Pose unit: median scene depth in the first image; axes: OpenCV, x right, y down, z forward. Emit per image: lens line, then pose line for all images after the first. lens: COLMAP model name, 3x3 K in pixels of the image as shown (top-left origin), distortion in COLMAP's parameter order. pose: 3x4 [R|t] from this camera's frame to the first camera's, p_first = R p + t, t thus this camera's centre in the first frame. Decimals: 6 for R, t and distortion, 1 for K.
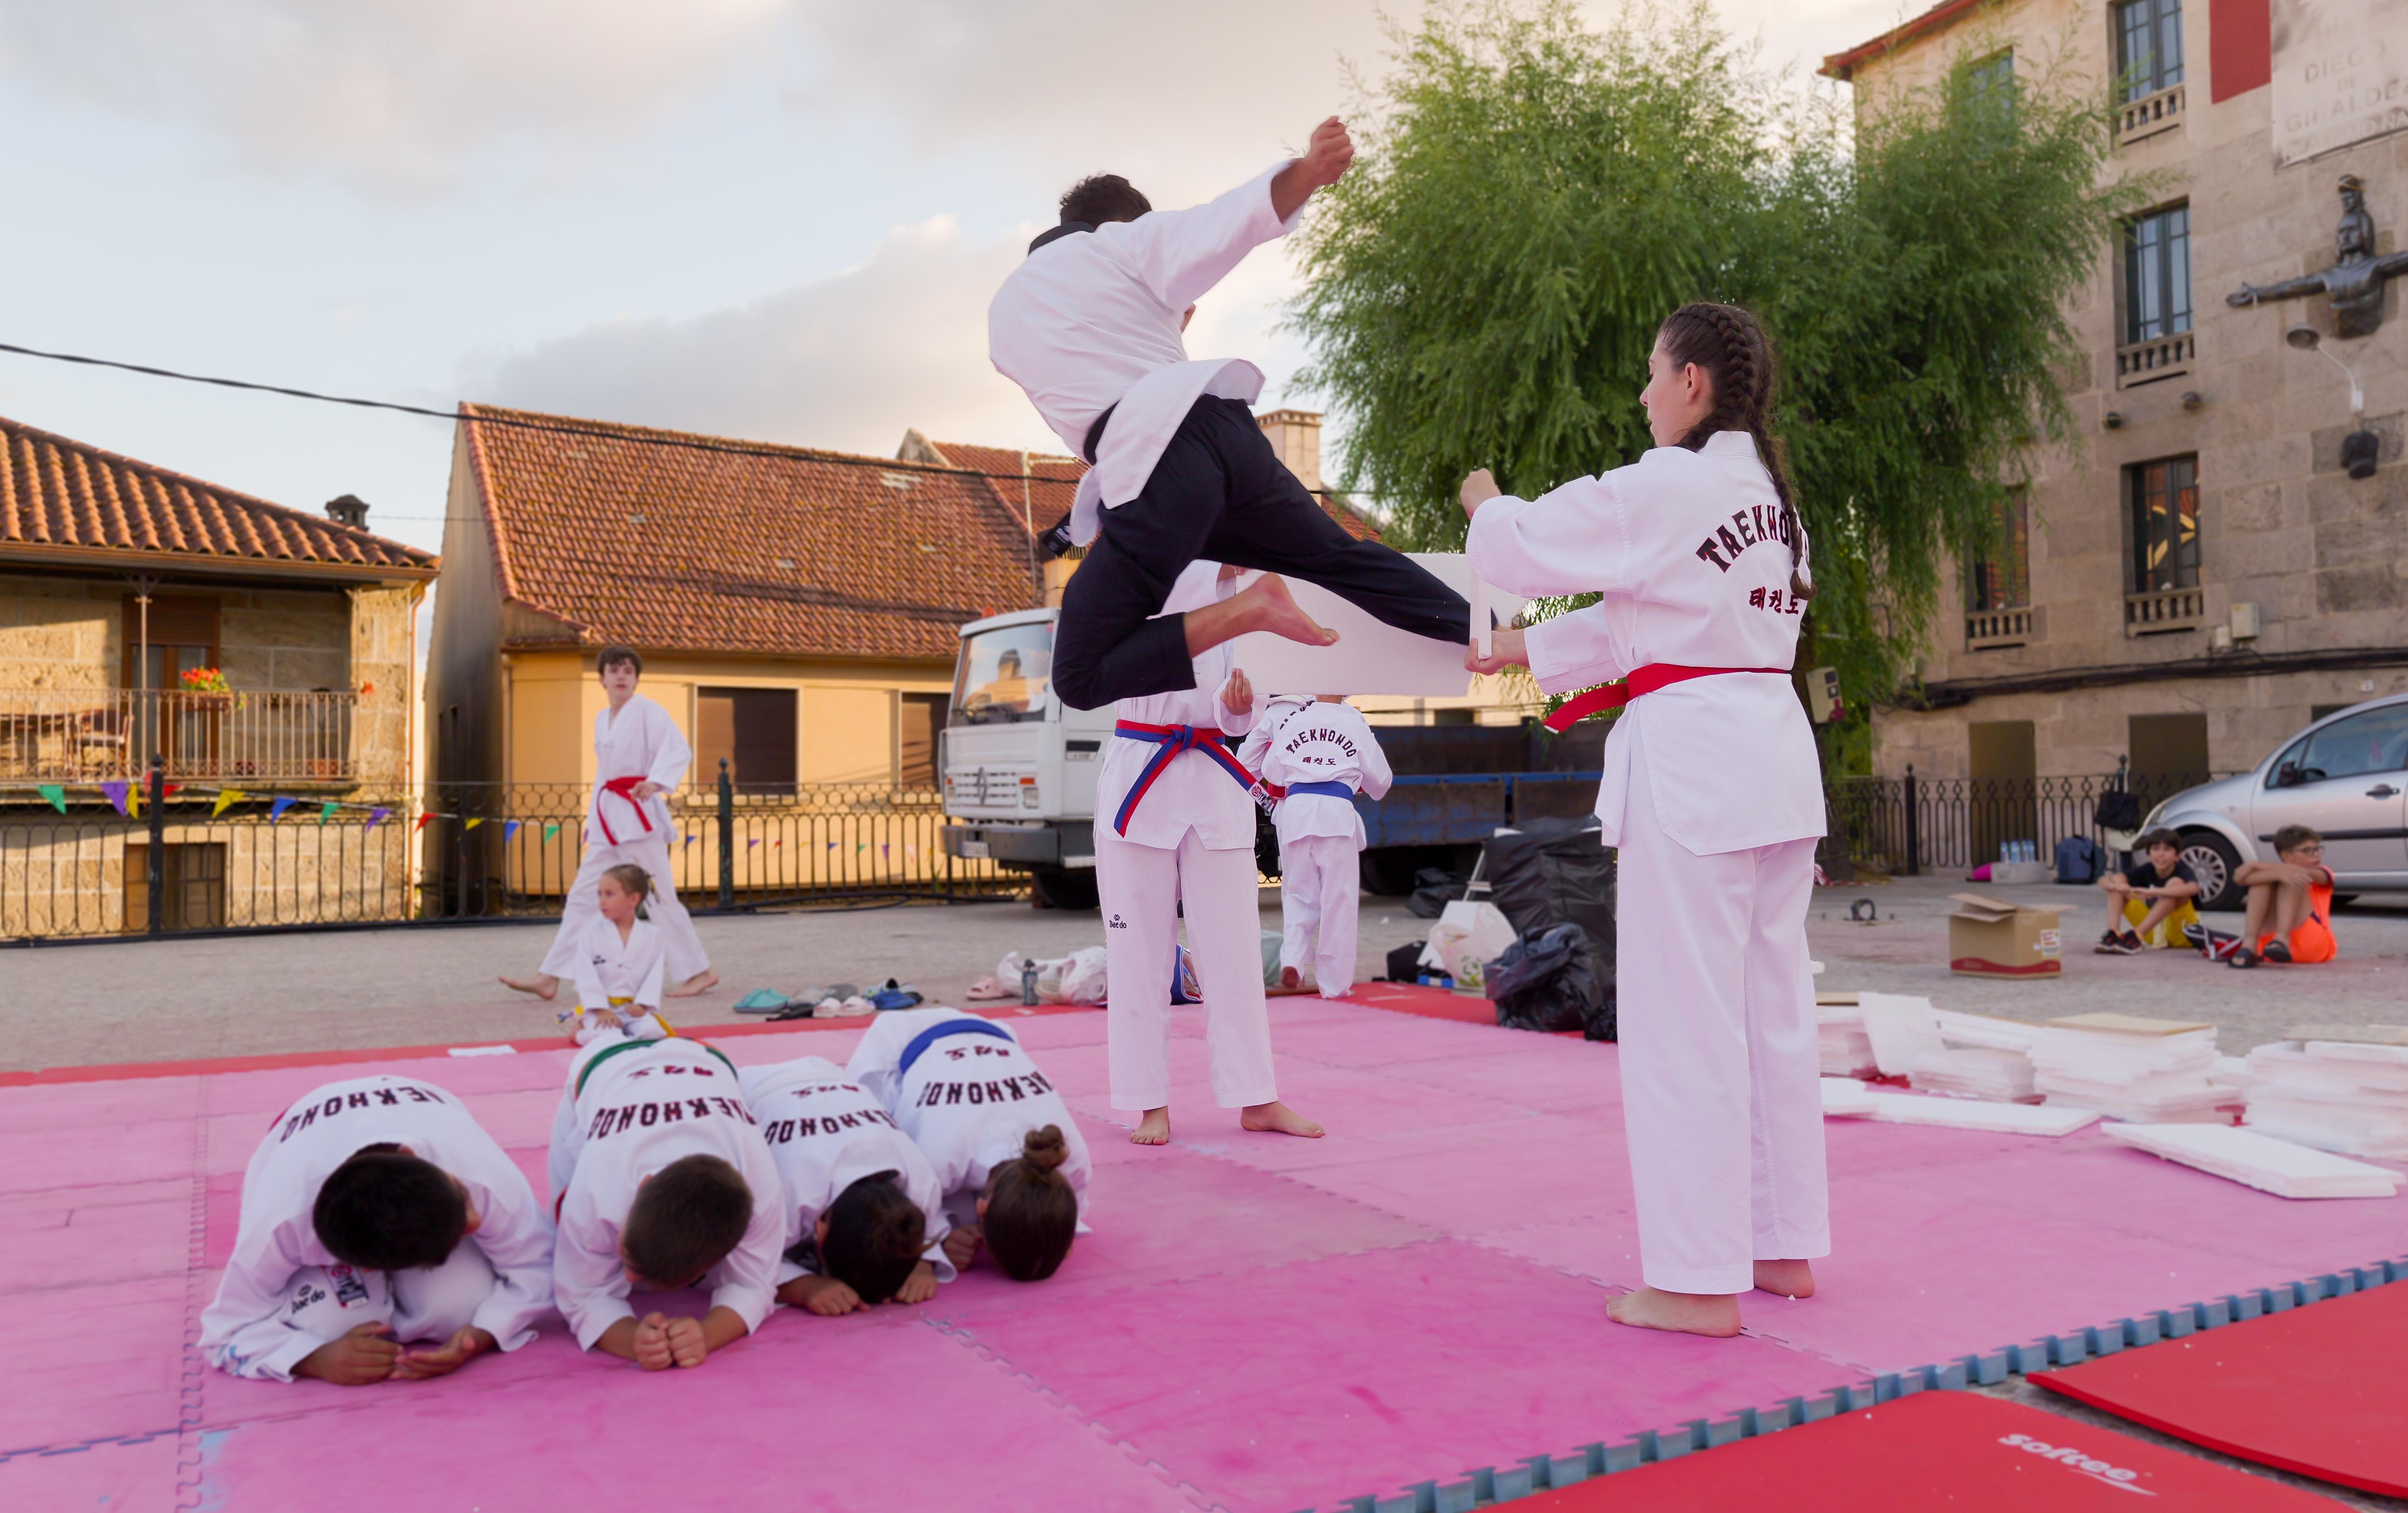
lens RADIAL K [[1858.5, 0, 1262.5], [0, 1858.5, 727.8], [0, 0, 1]] dist [-0.000885, -0.000676]
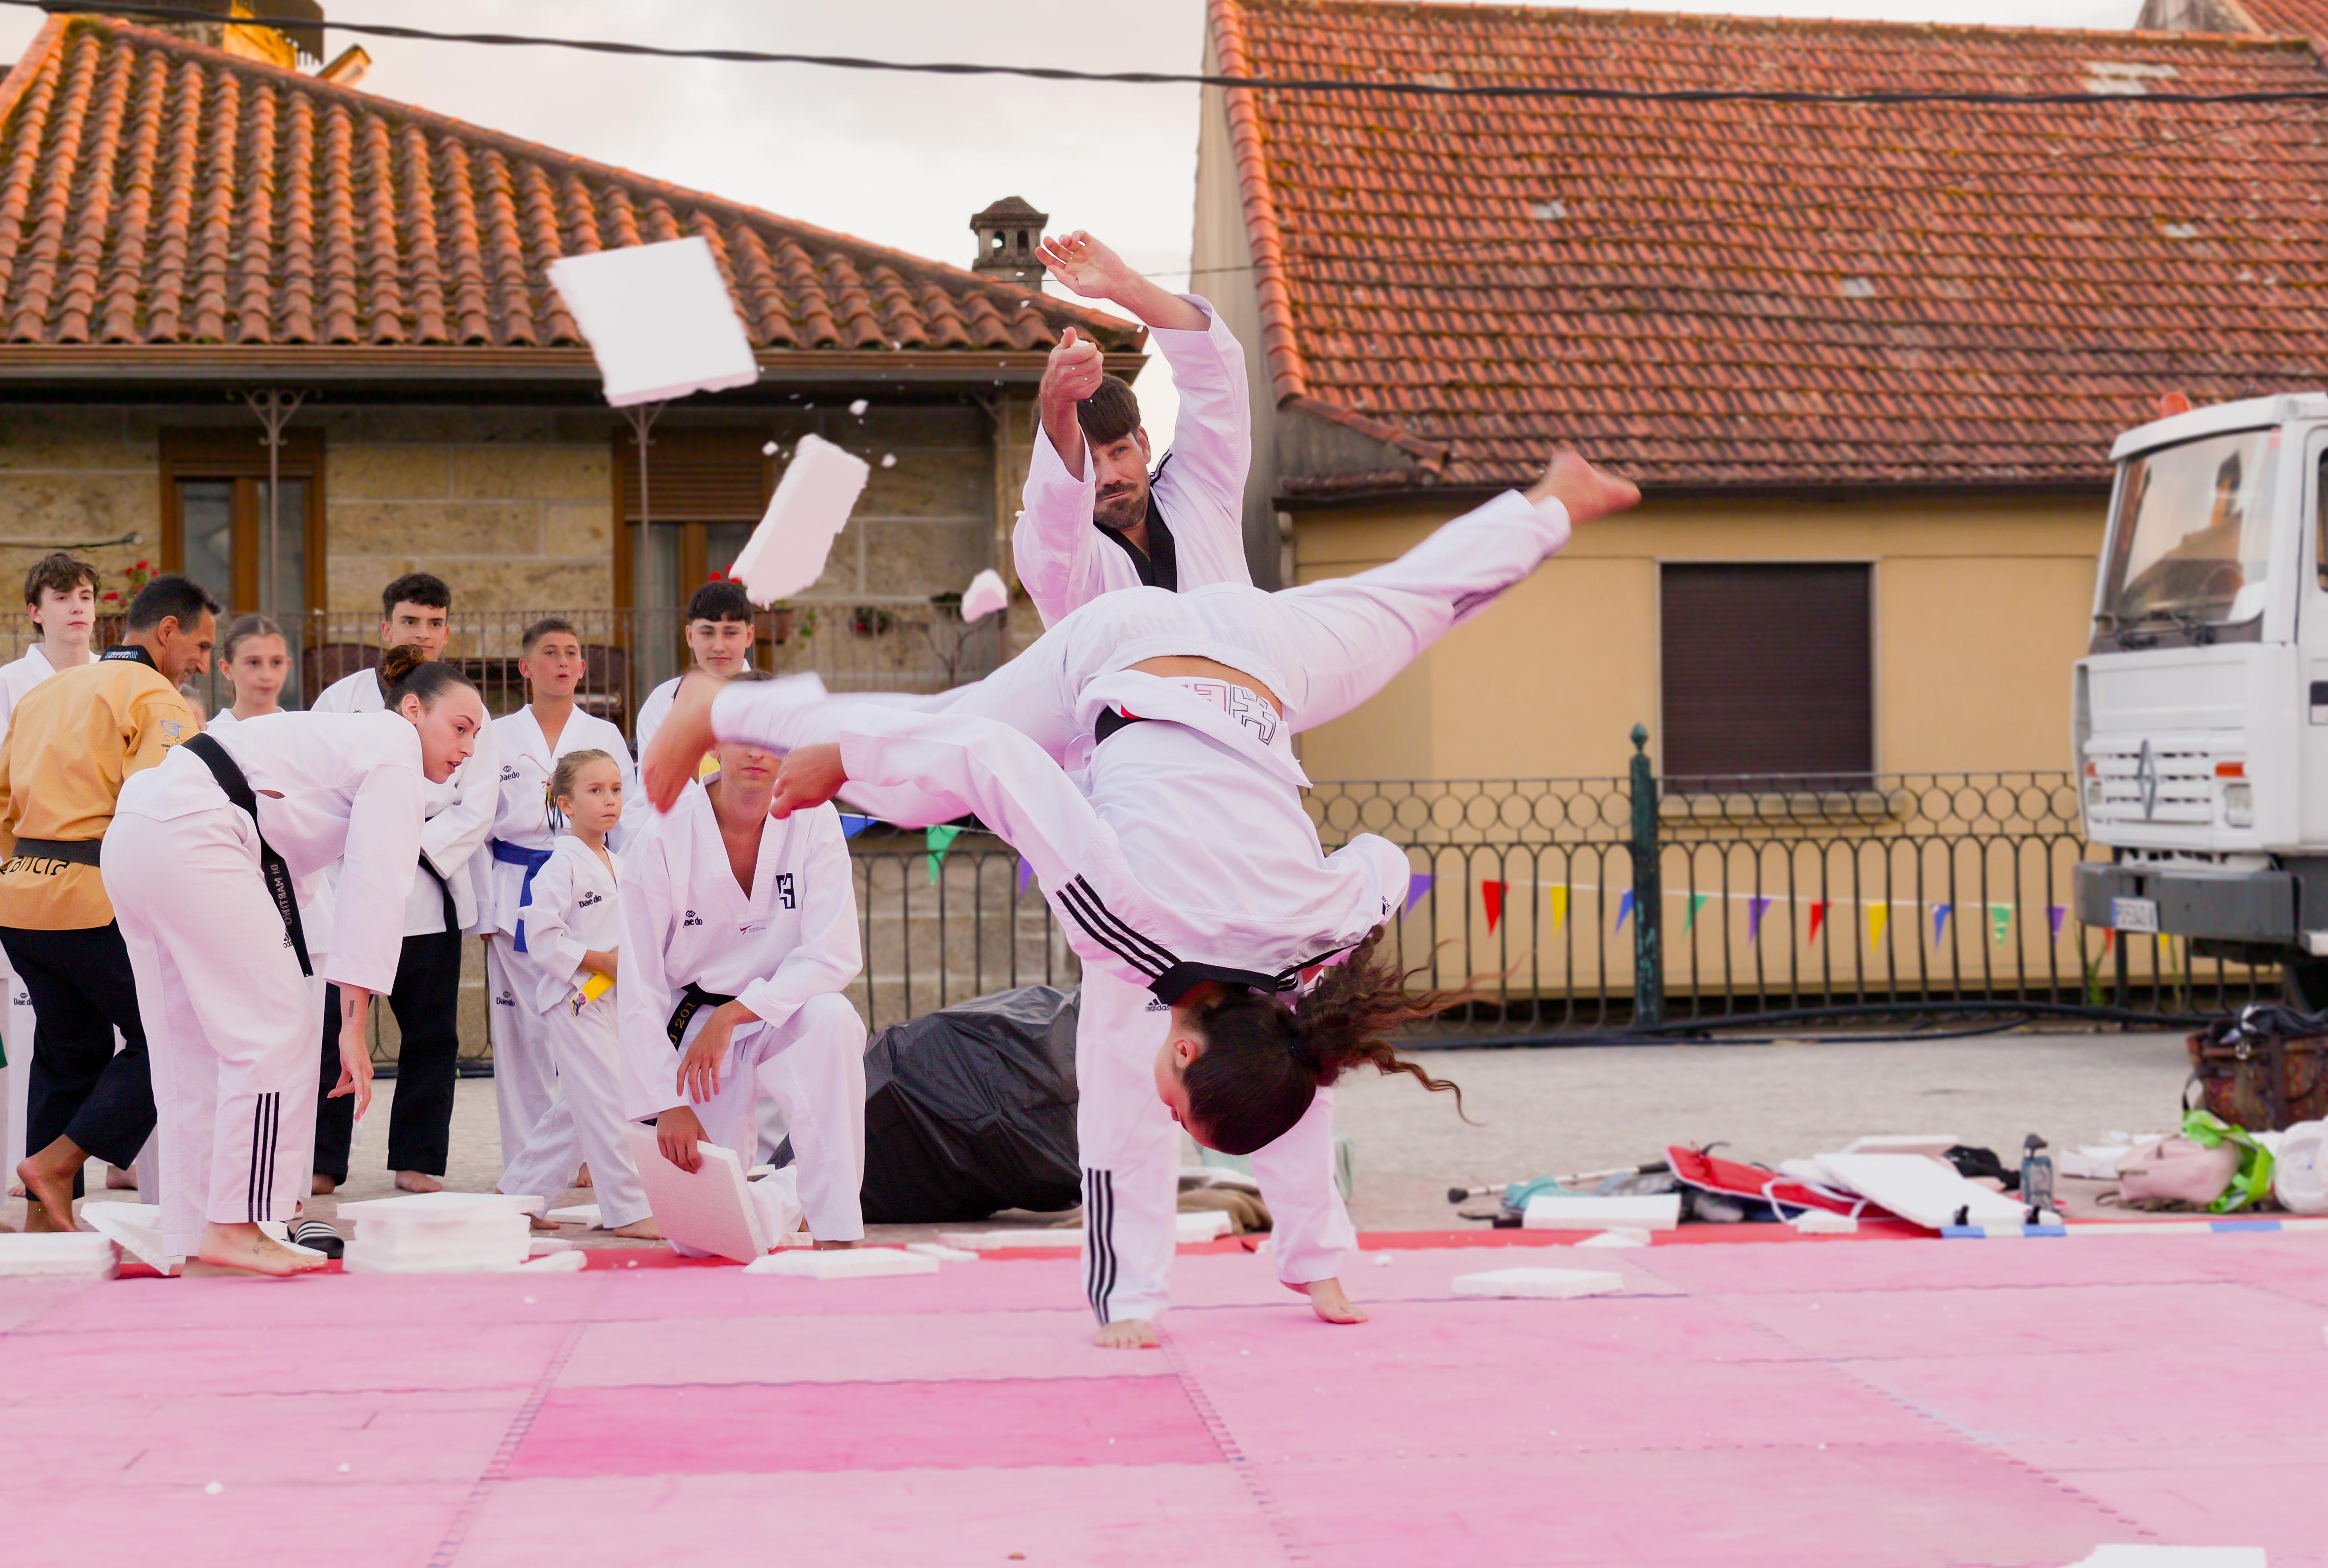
lens RADIAL K [[4442.7, 0, 1153.3], [0, 4442.7, 776.2], [0, 0, 1]] dist [0.013013, -0.101780]
pose [[0.900862, -0.008096, -0.434031, 0.081980], [0.023967, 0.999229, 0.031105, -0.007942], [0.433444, -0.038424, 0.900361, -0.089841]]
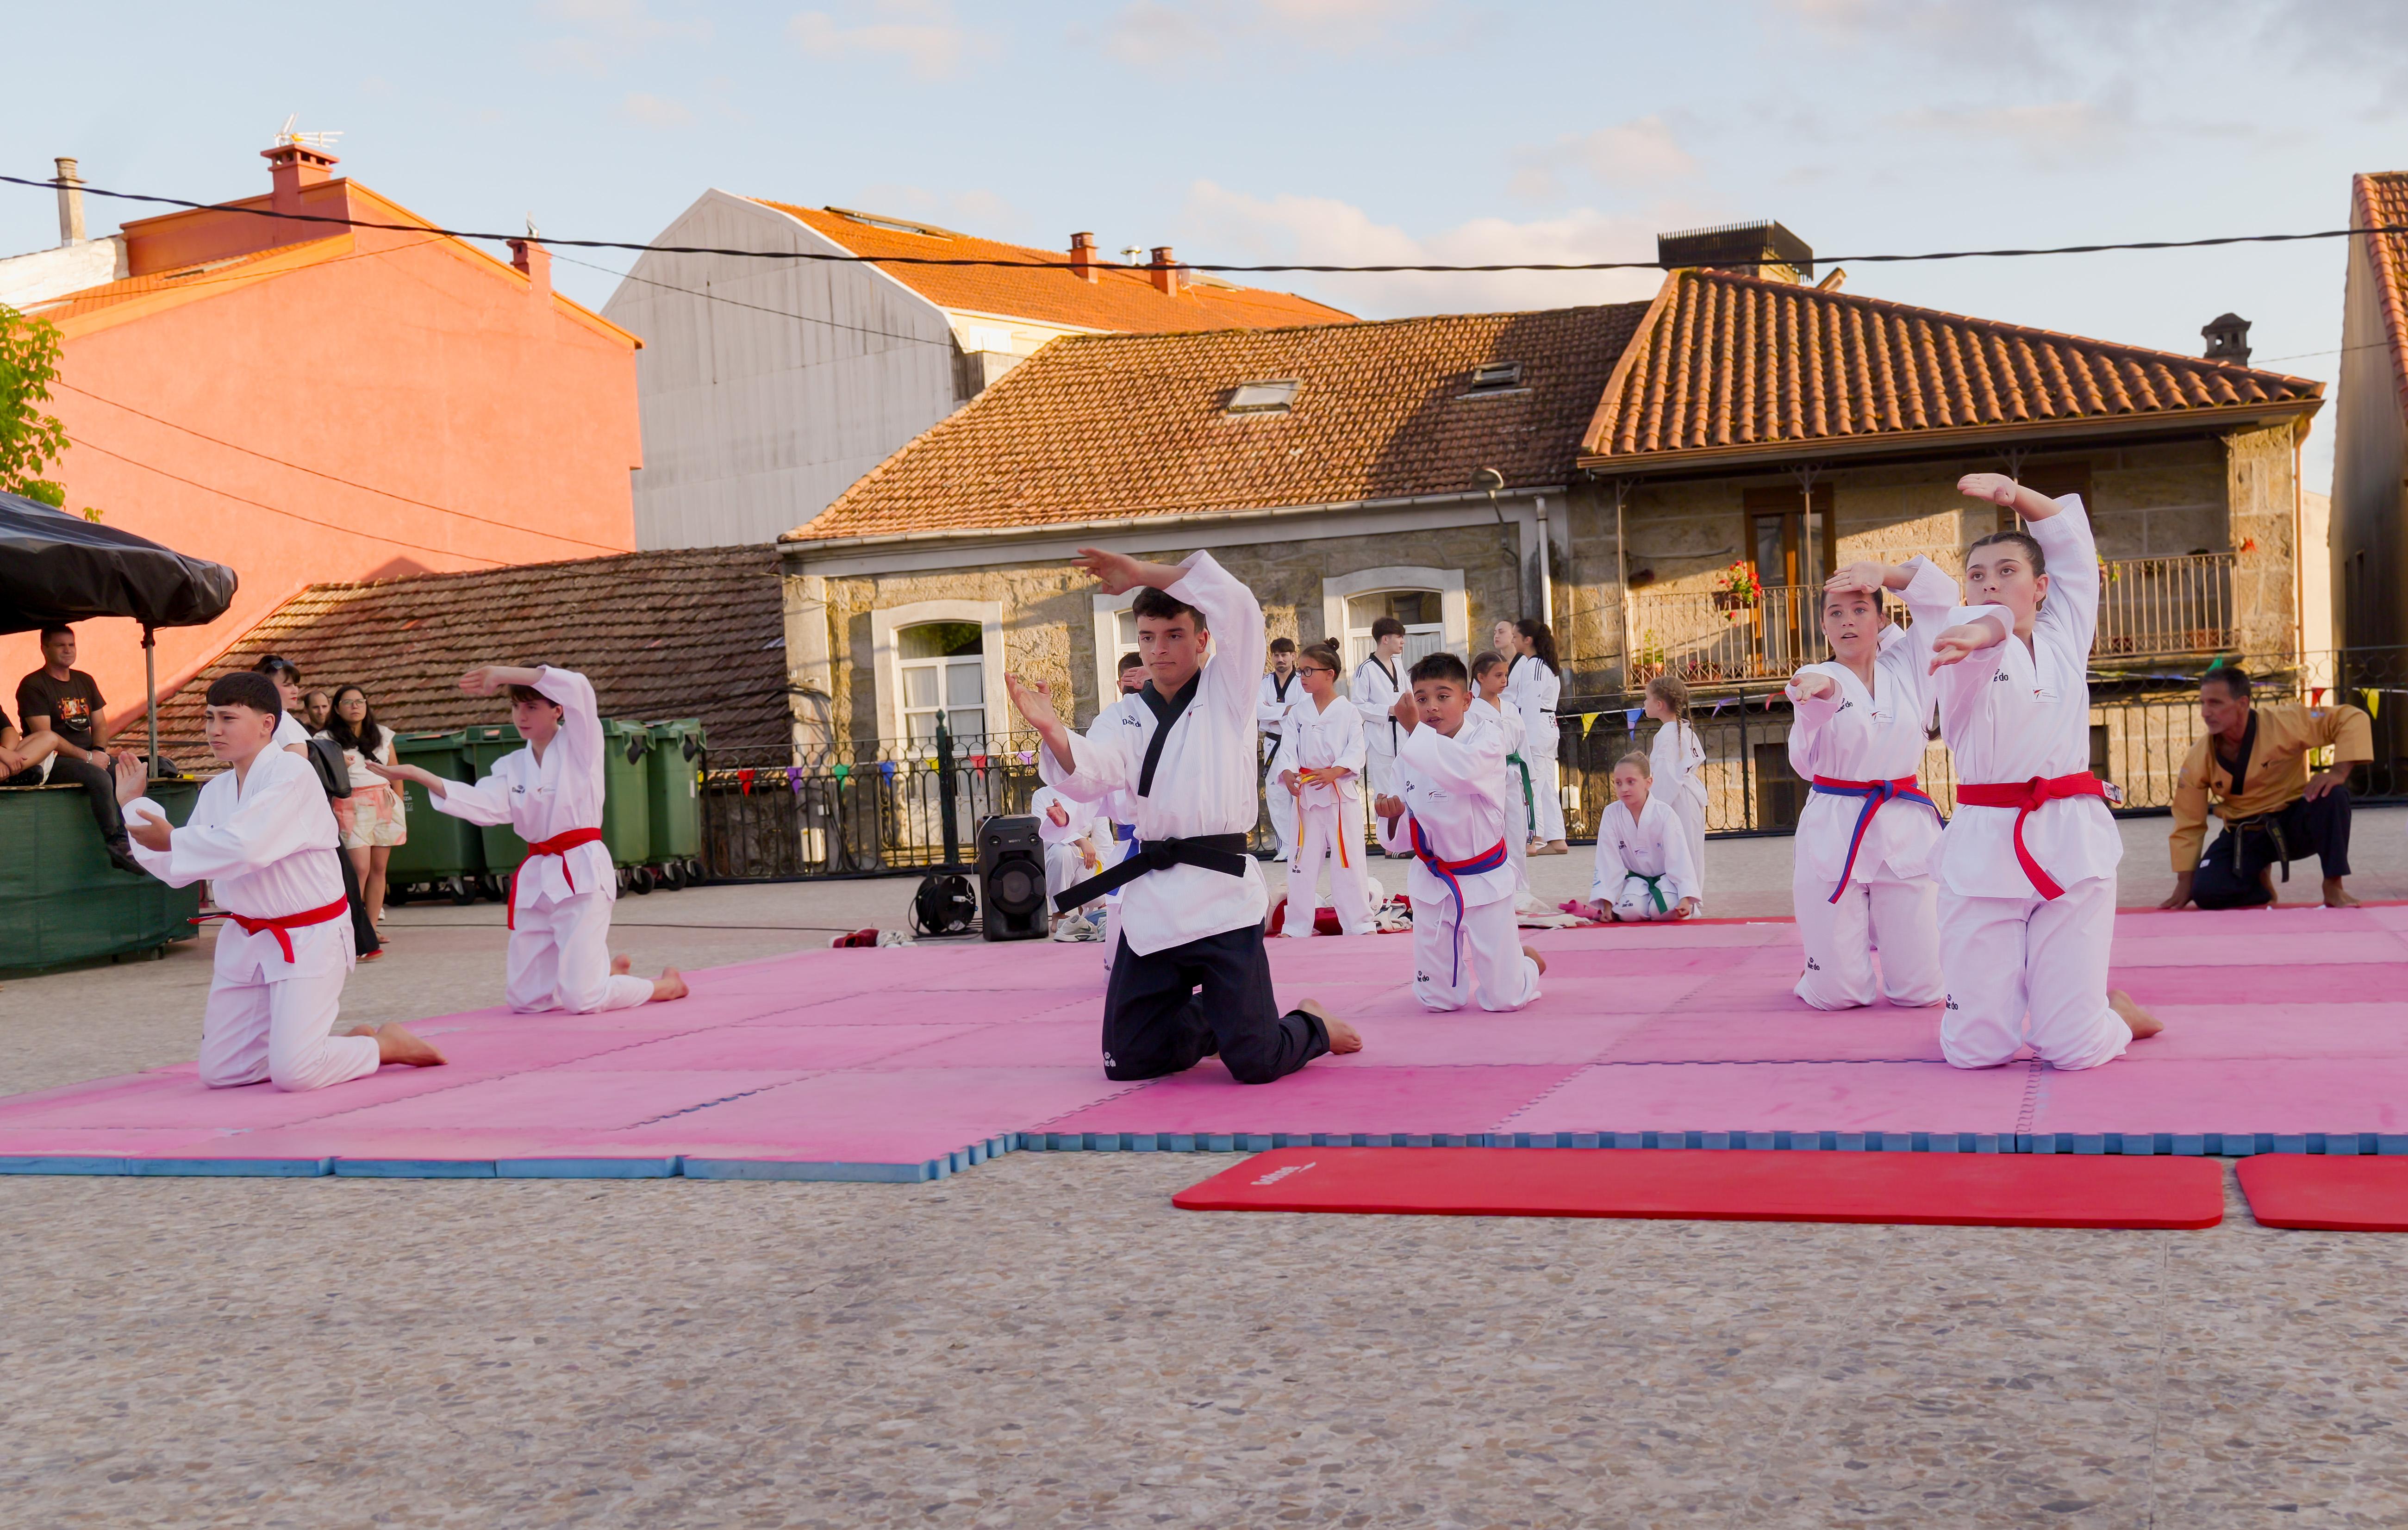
lens RADIAL K [[2426.1, 0, 1239.6], [0, 2426.1, 929.6], [0, 0, 1]] dist [0.001238, -0.009018]
pose [[0.653699, 0.029540, -0.756178, 0.083457], [0.082088, 0.990574, 0.109660, -0.006322], [0.752289, -0.133758, 0.645112, -0.130308]]
